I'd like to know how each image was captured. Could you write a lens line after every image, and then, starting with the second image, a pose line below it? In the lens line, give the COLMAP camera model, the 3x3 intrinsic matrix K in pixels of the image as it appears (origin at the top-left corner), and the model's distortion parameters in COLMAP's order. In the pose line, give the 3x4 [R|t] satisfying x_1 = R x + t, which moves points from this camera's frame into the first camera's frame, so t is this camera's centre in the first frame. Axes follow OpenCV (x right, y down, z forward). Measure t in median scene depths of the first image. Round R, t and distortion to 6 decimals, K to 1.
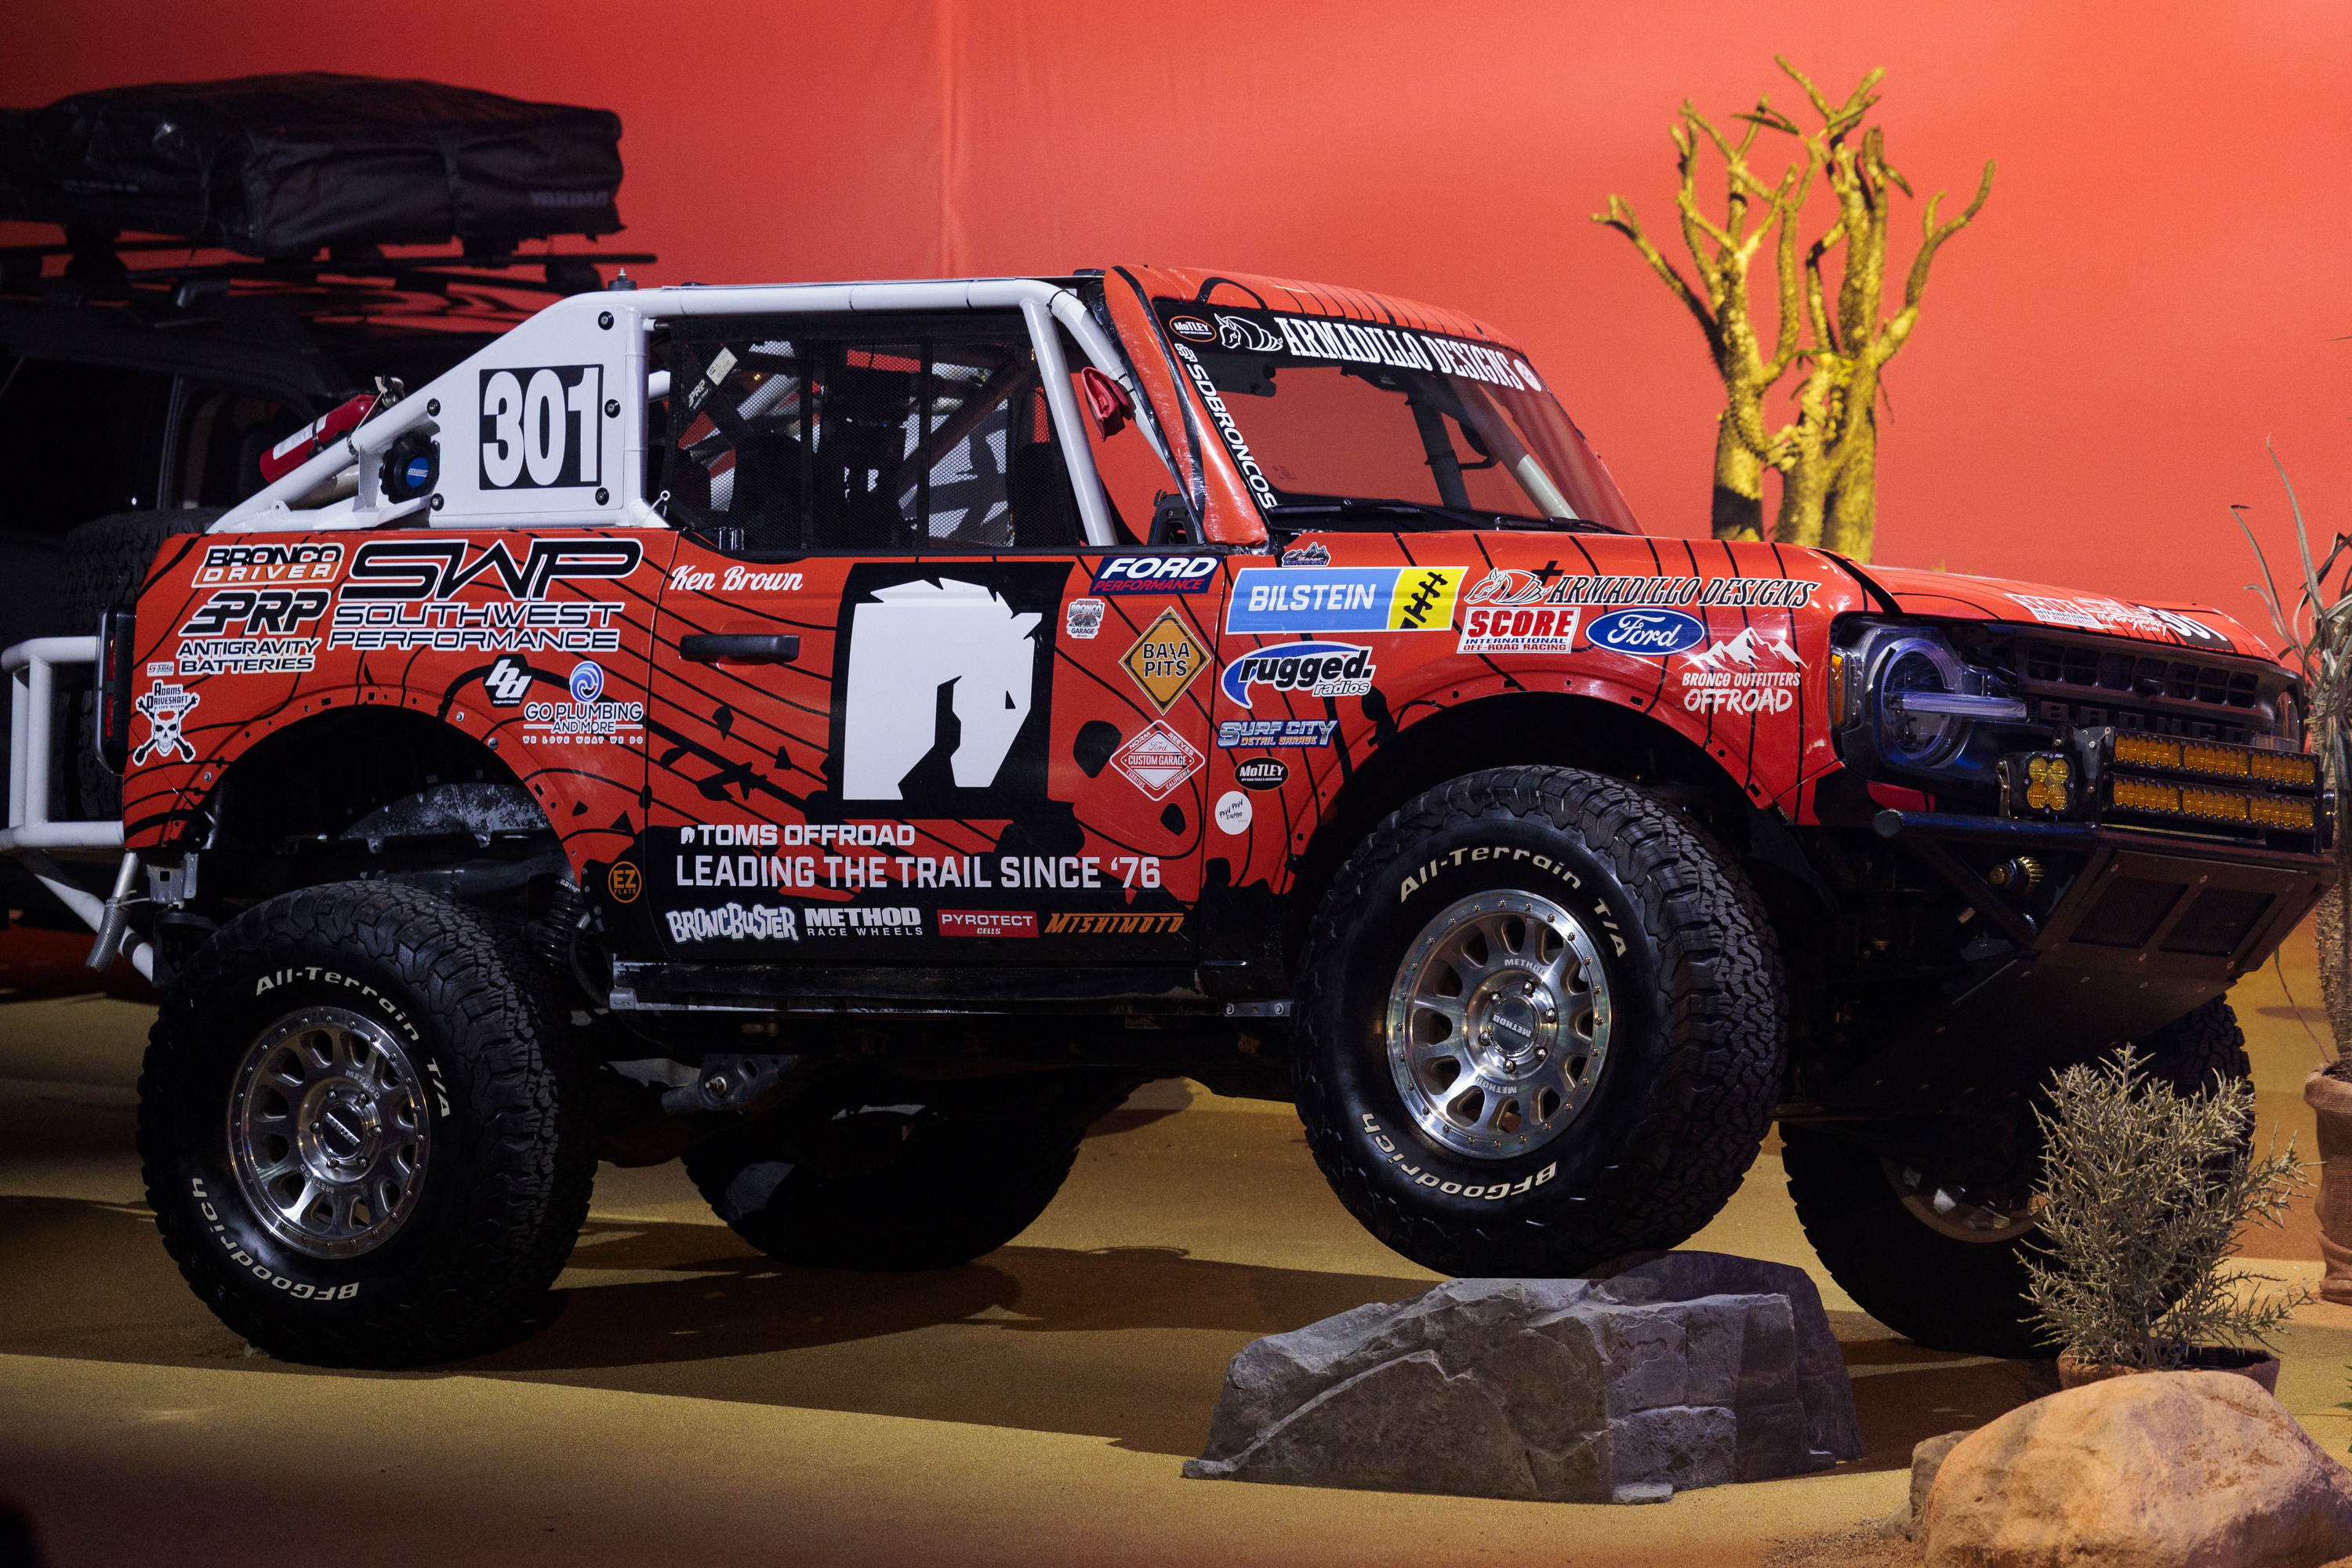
lens RADIAL K [[10667.6, 0, 1176.8], [0, 10667.6, 786.0], [0, 0, 1]] dist [-0.114867, 0.000000]
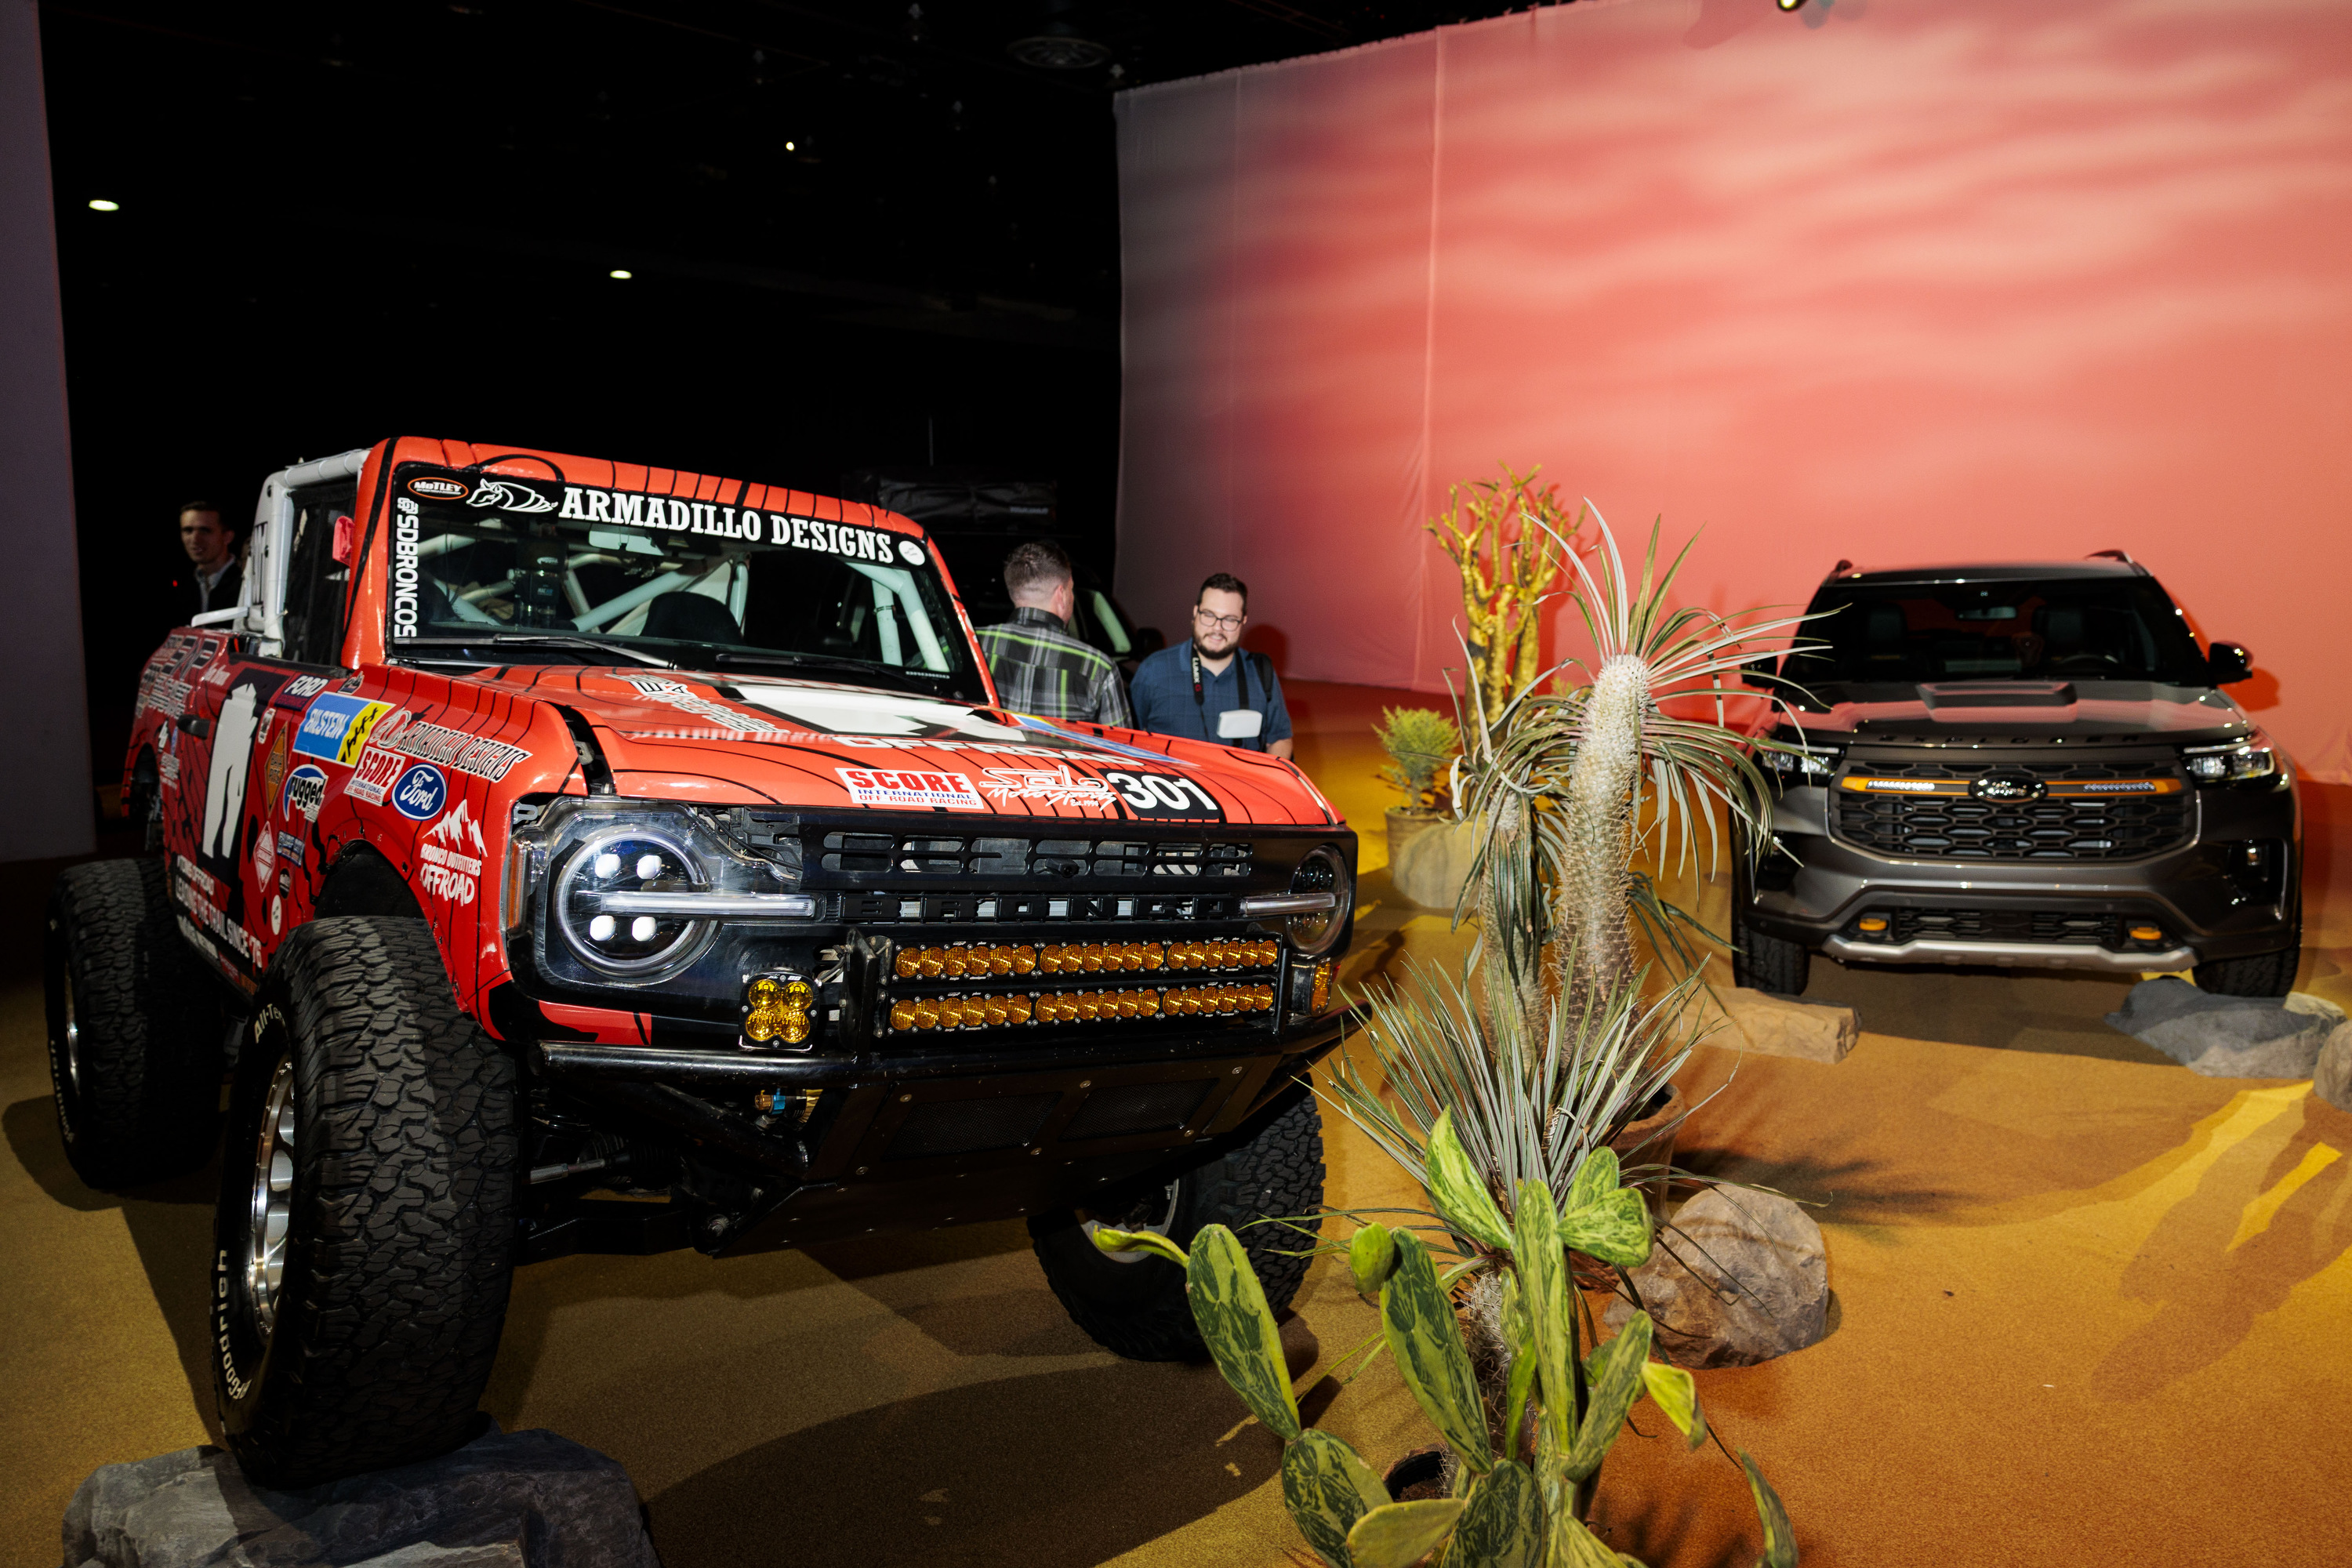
lens RADIAL K [[1813.6, 0, 1176.5], [0, 1813.6, 773.1], [0, 0, 1]] dist [-0.010766, -0.000741]
pose [[0.961237, 0.060886, -0.268916, 0.135215], [-0.046943, 0.997213, 0.057983, -0.025716], [0.271697, -0.043112, 0.961417, 0.799178]]
